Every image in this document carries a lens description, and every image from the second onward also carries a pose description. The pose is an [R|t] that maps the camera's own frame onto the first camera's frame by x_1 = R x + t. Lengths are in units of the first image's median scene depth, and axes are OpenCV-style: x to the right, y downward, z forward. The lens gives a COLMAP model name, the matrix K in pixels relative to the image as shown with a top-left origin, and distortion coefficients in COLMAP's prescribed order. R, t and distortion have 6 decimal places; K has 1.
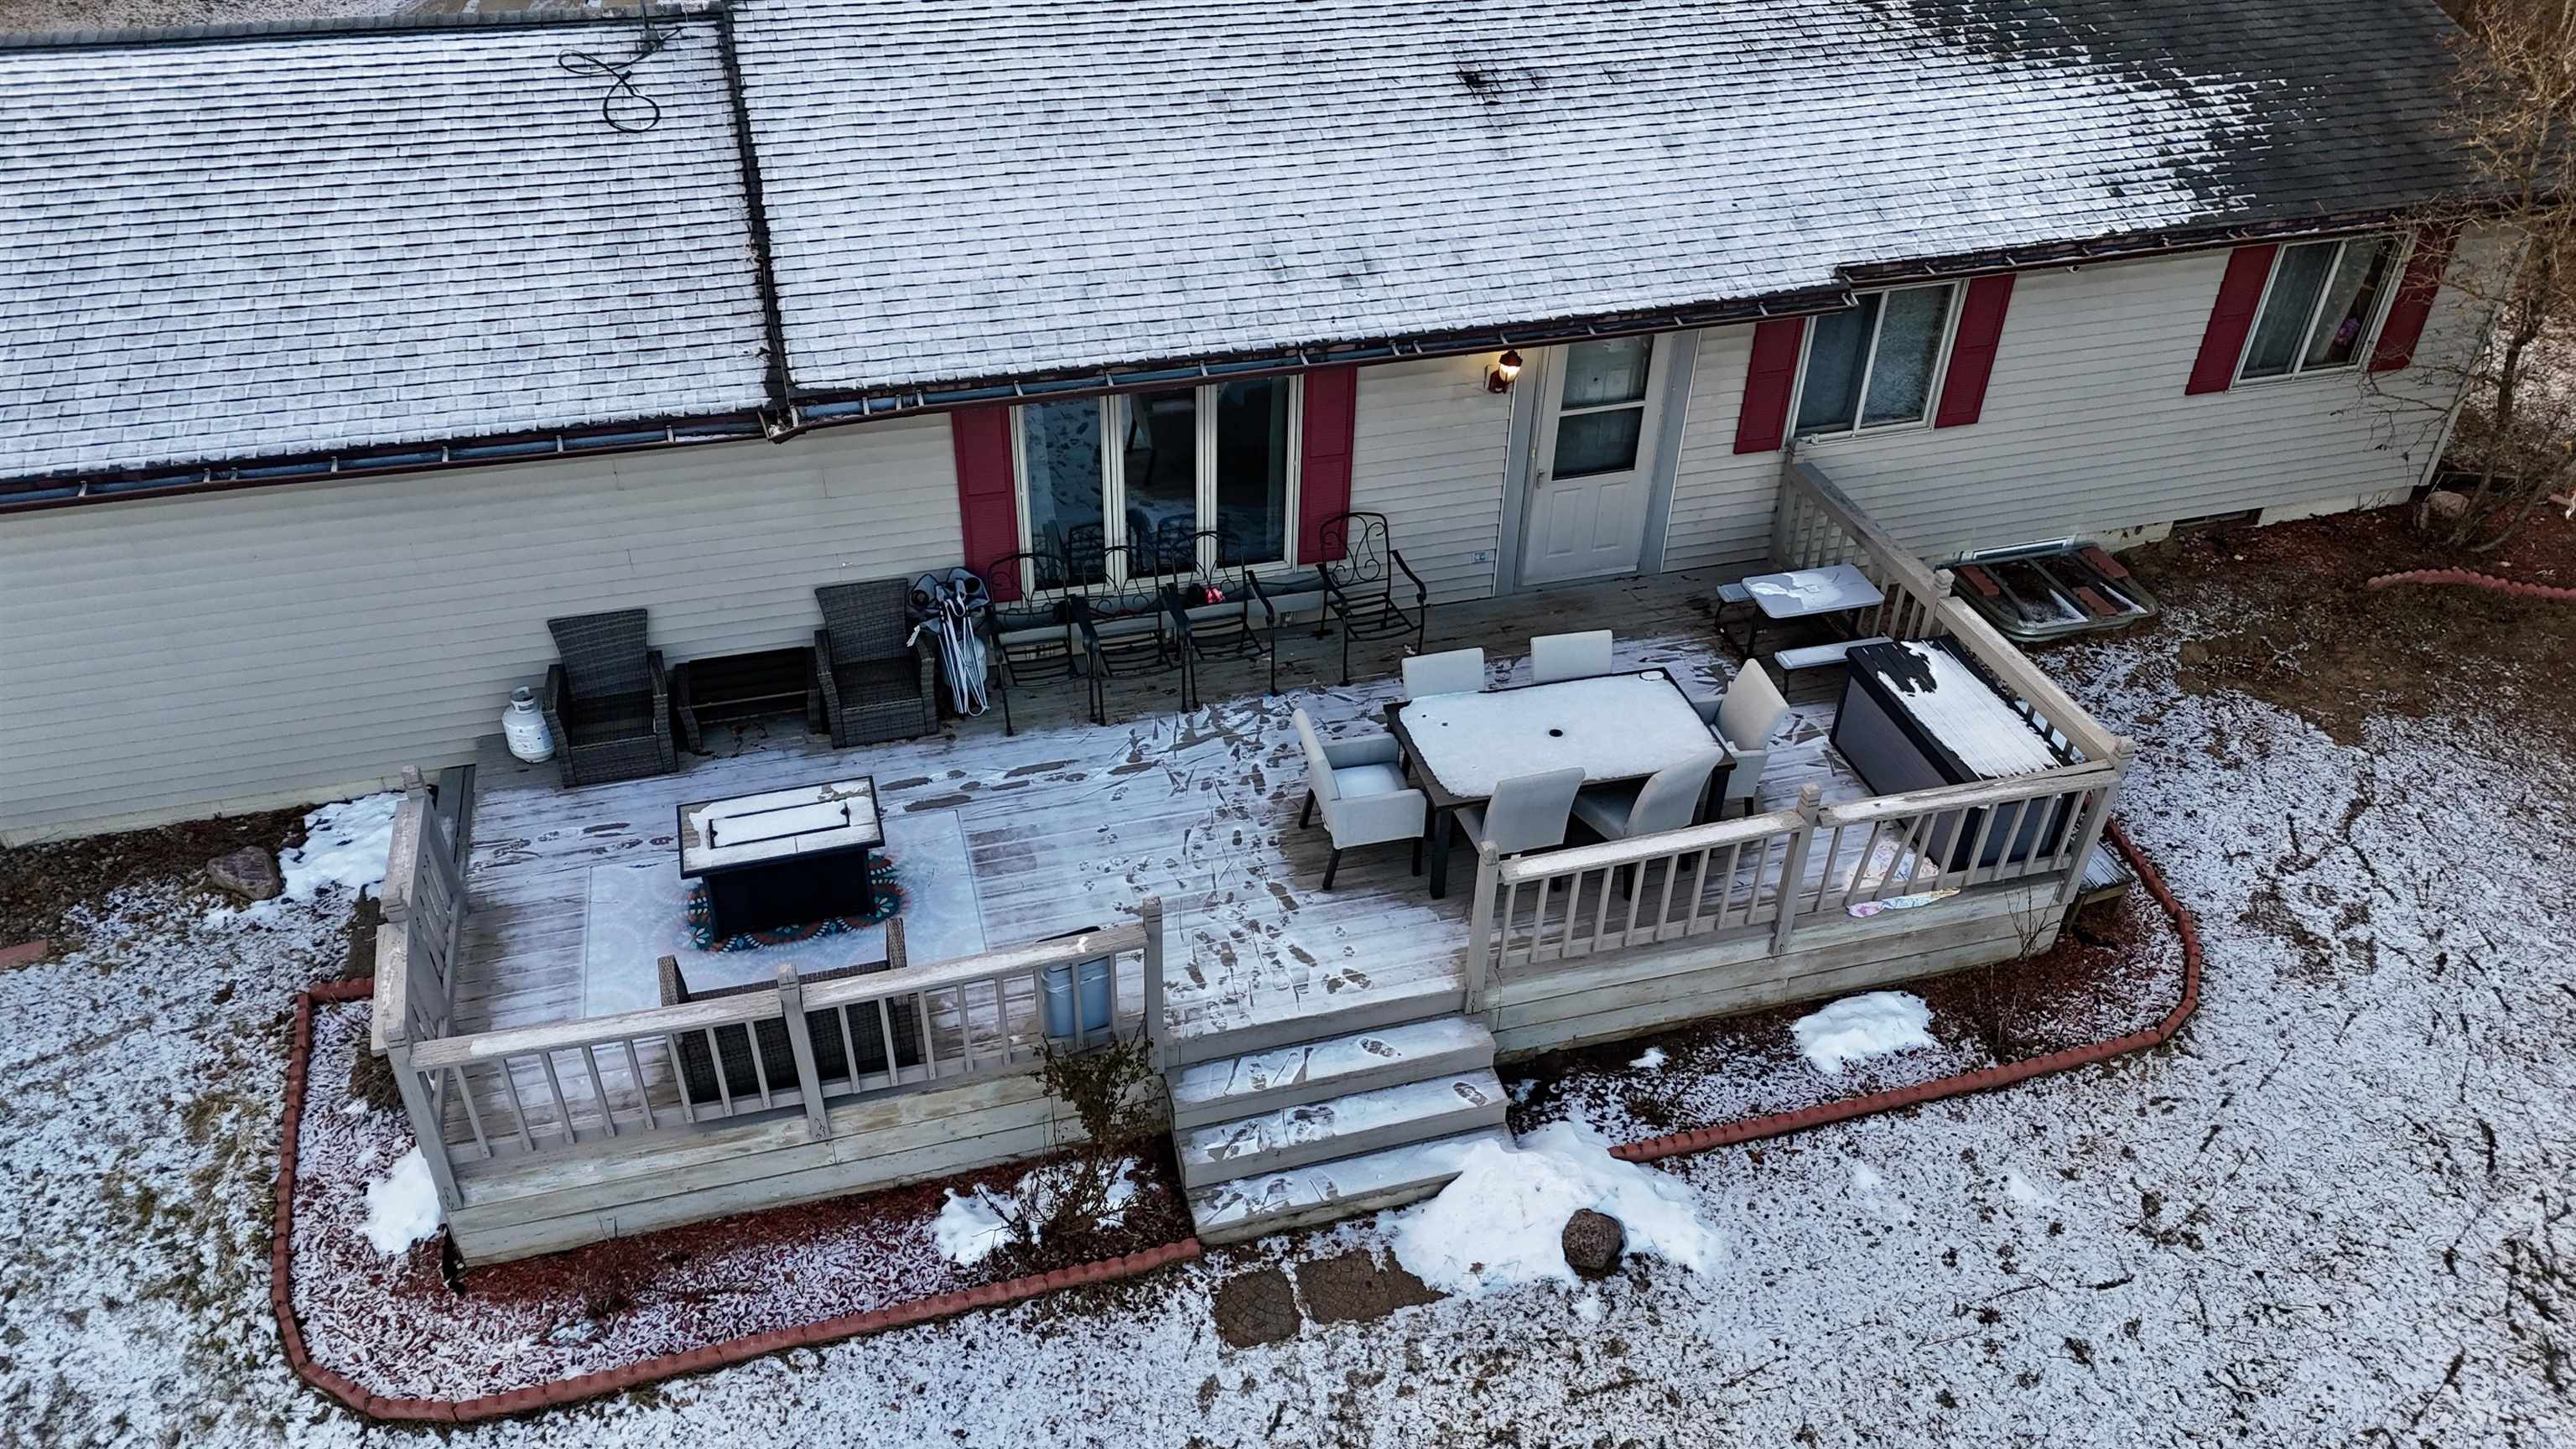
lens RADIAL K [[1876.7, 0, 1288.5], [0, 1876.7, 714.3], [0, 0, 1]] dist [0.074106, -0.064299]
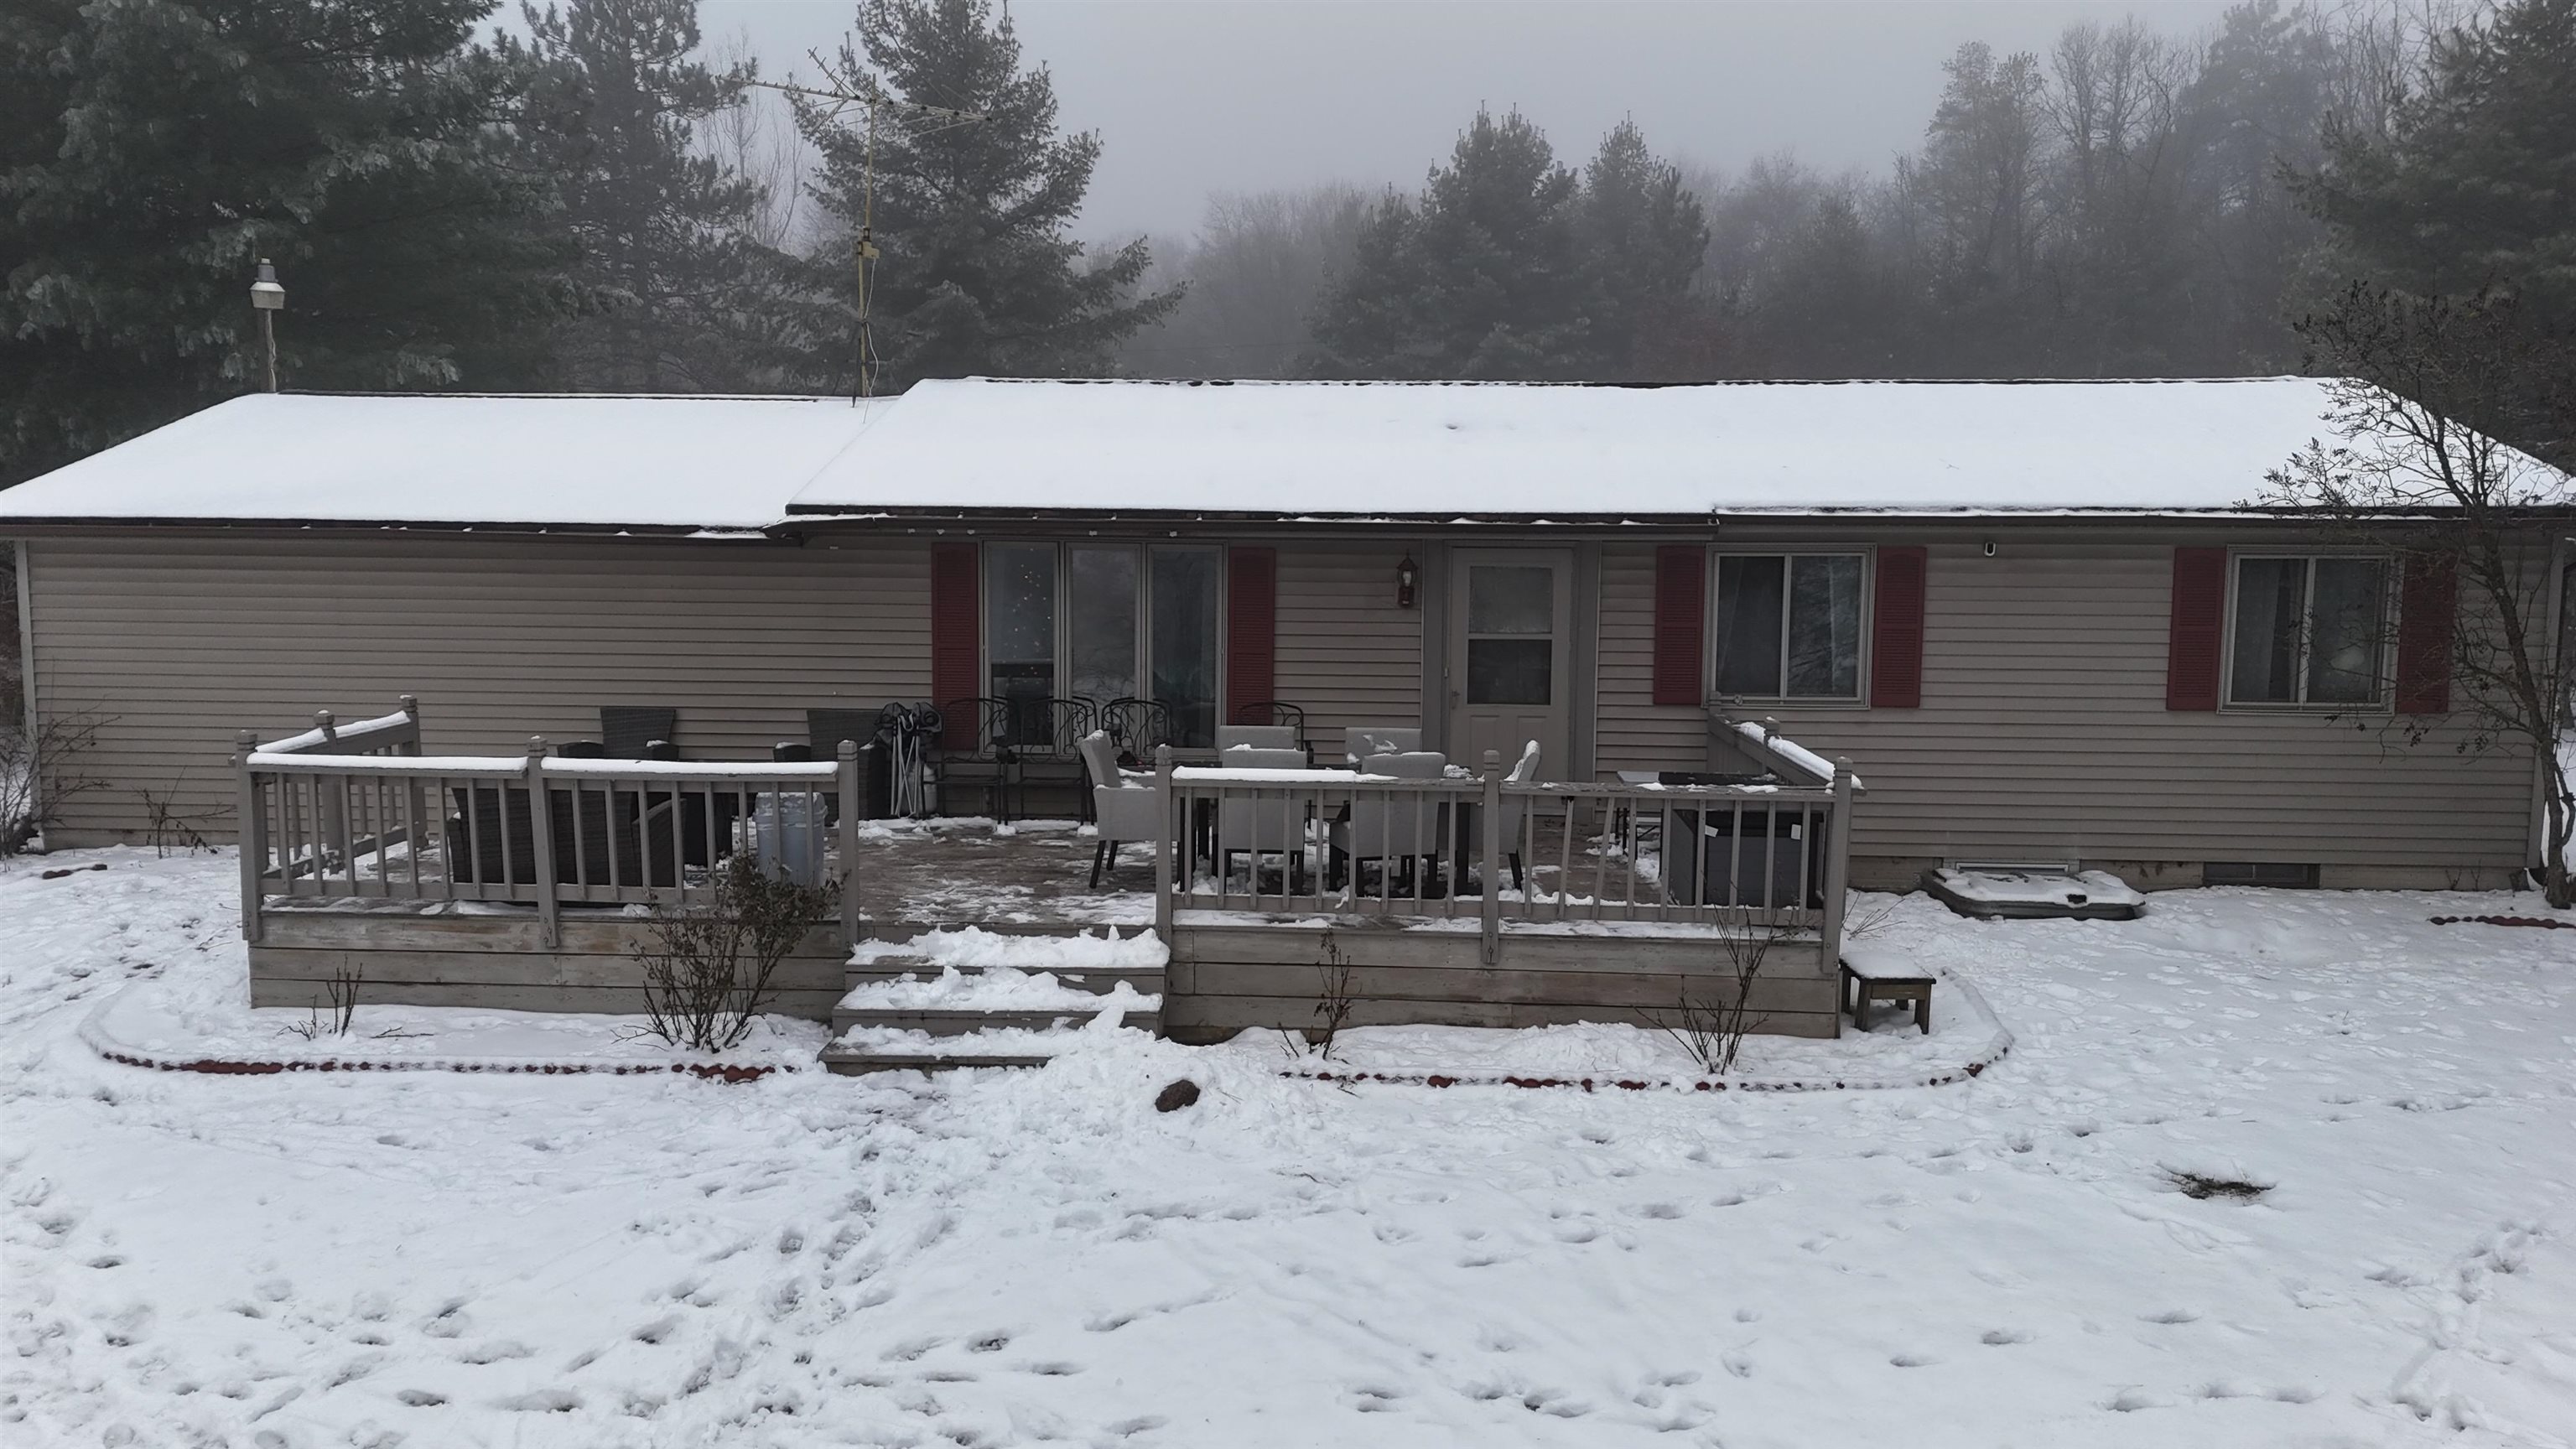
lens RADIAL K [[1876.7, 0, 1292.9], [0, 1876.7, 726.8], [0, 0, 1]] dist [0.074106, -0.064299]
pose [[0.947545, 0.024280, -0.318699, 0.438361], [-0.178221, 0.867847, -0.463766, 0.458121], [0.265322, 0.496238, 0.826651, 0.093517]]
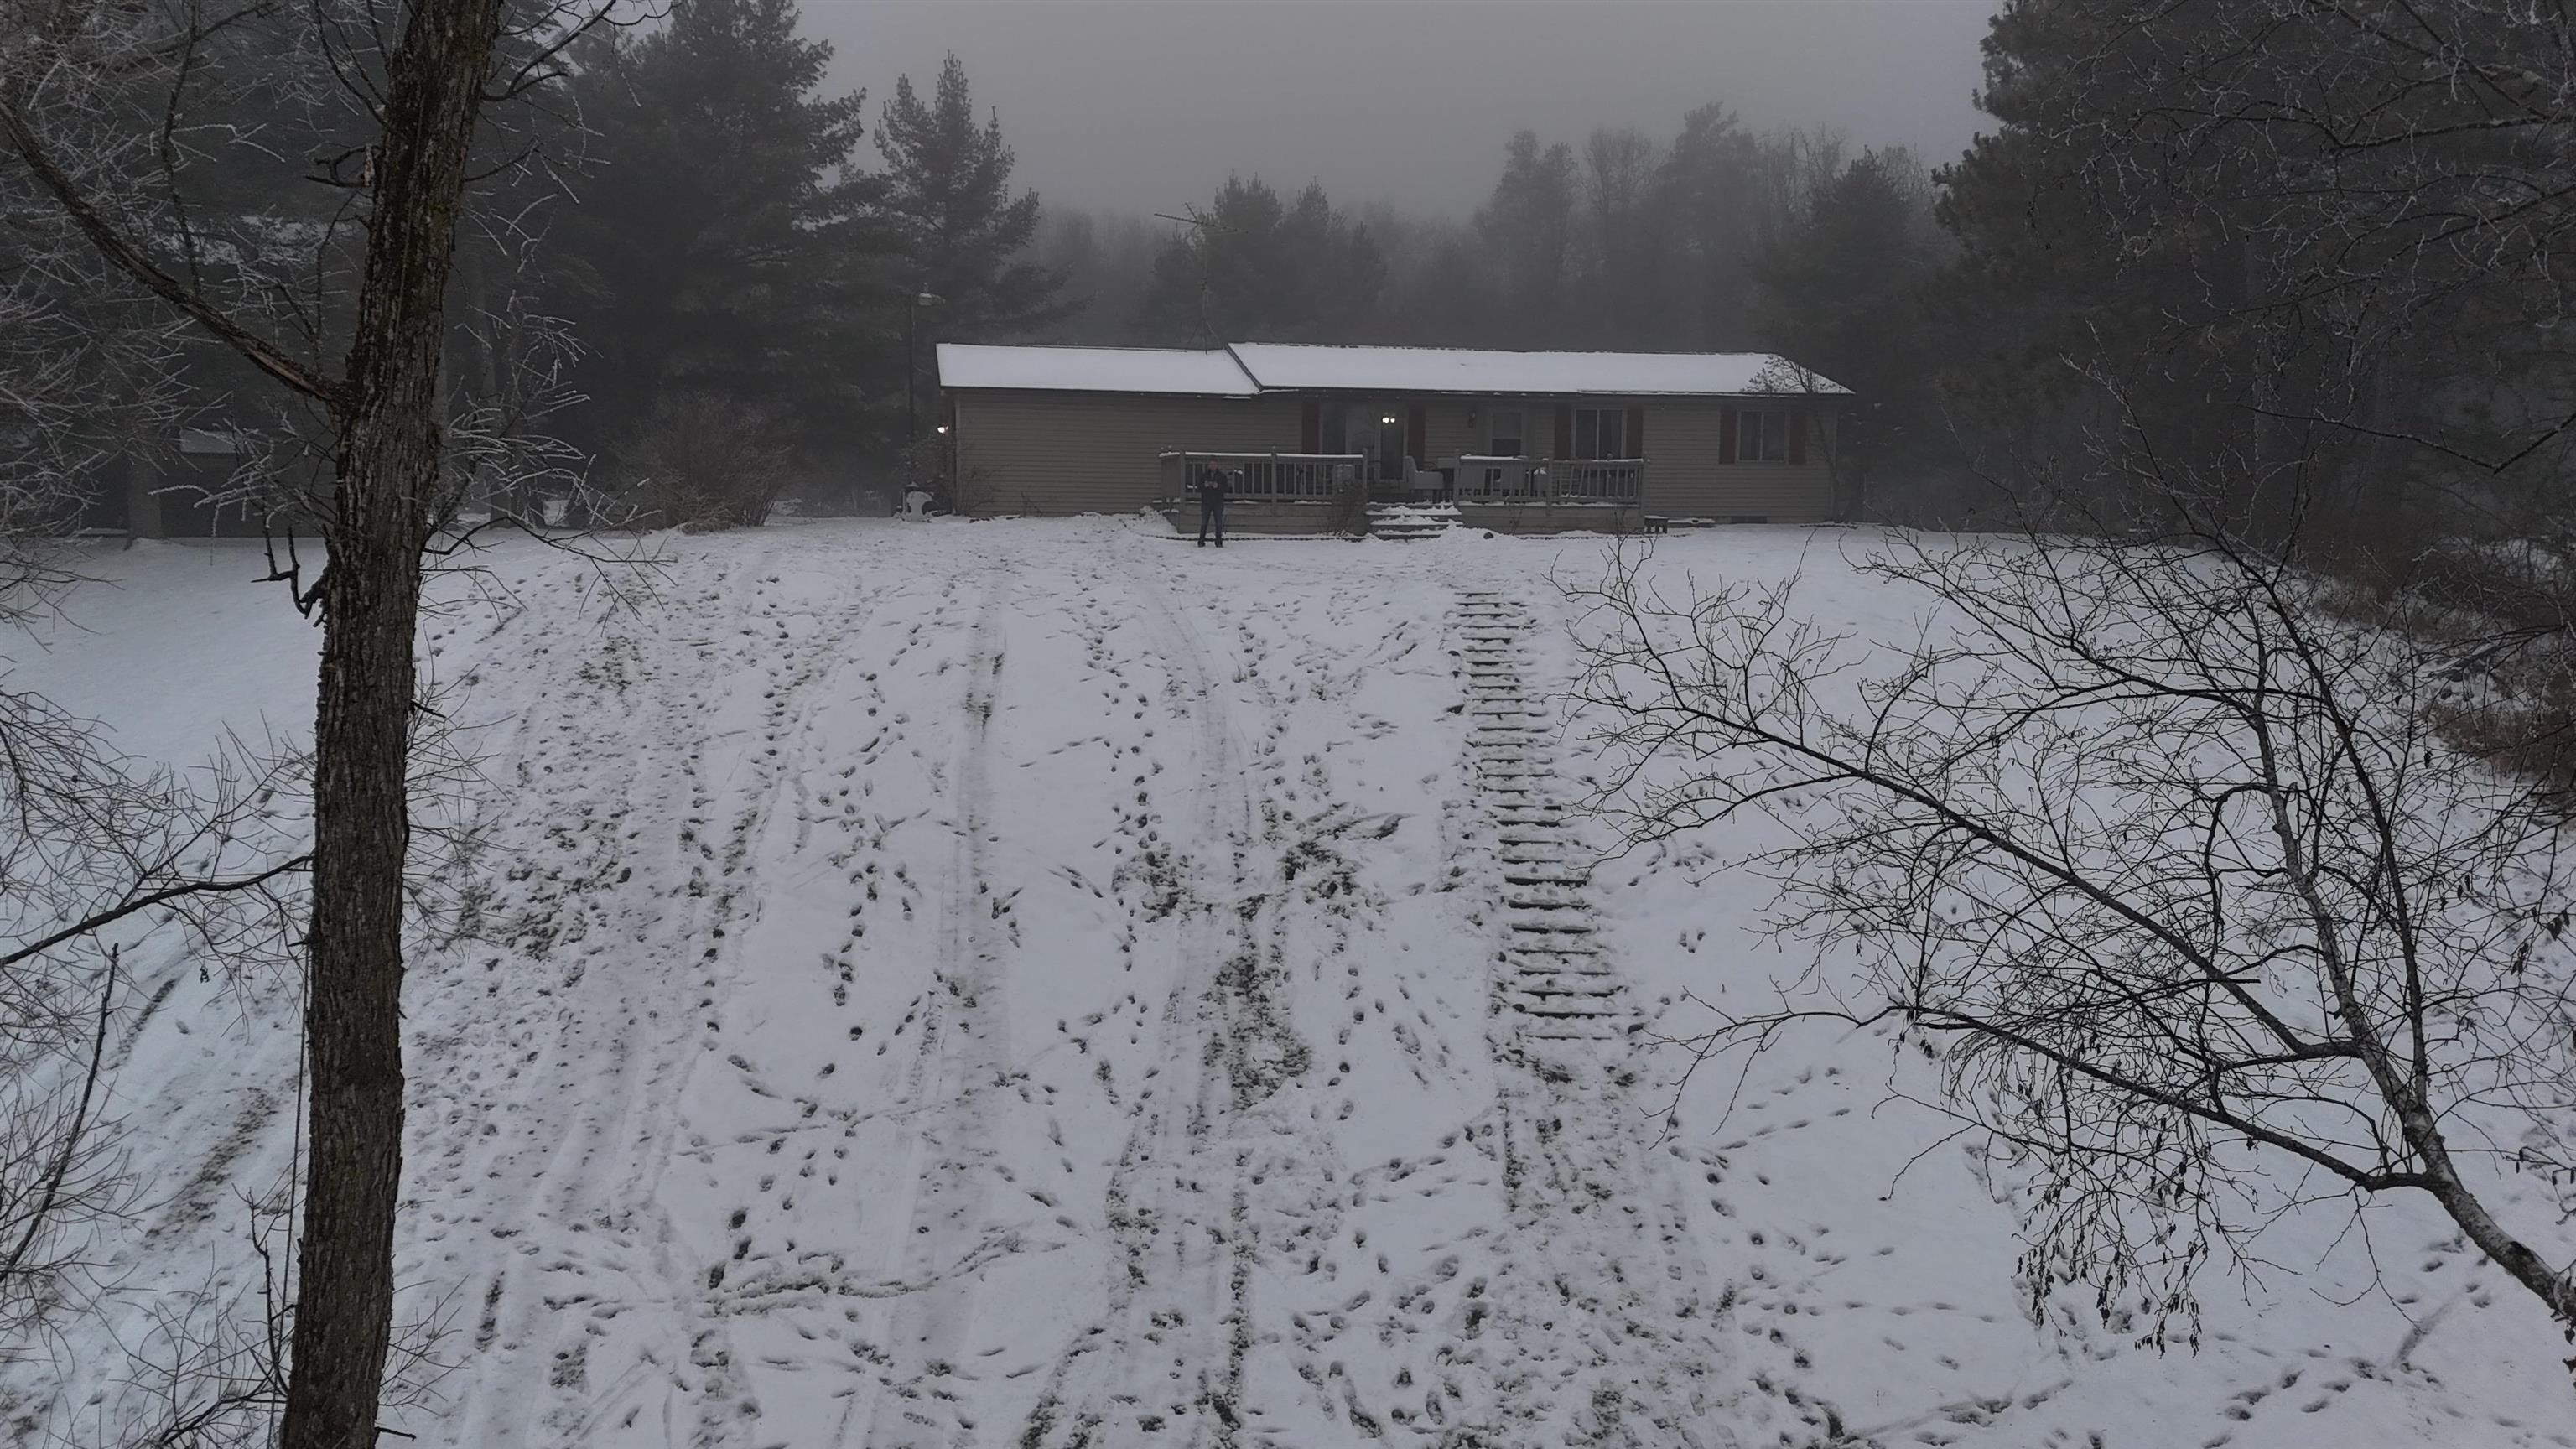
lens RADIAL K [[1876.7, 0, 1289.3], [0, 1876.7, 729.5], [0, 0, 1]] dist [0.074106, -0.064299]
pose [[0.997301, -0.003662, -0.073334, 0.039719], [-0.032664, 0.872361, -0.487770, 1.947188], [0.065760, 0.488849, 0.869886, -1.615510]]
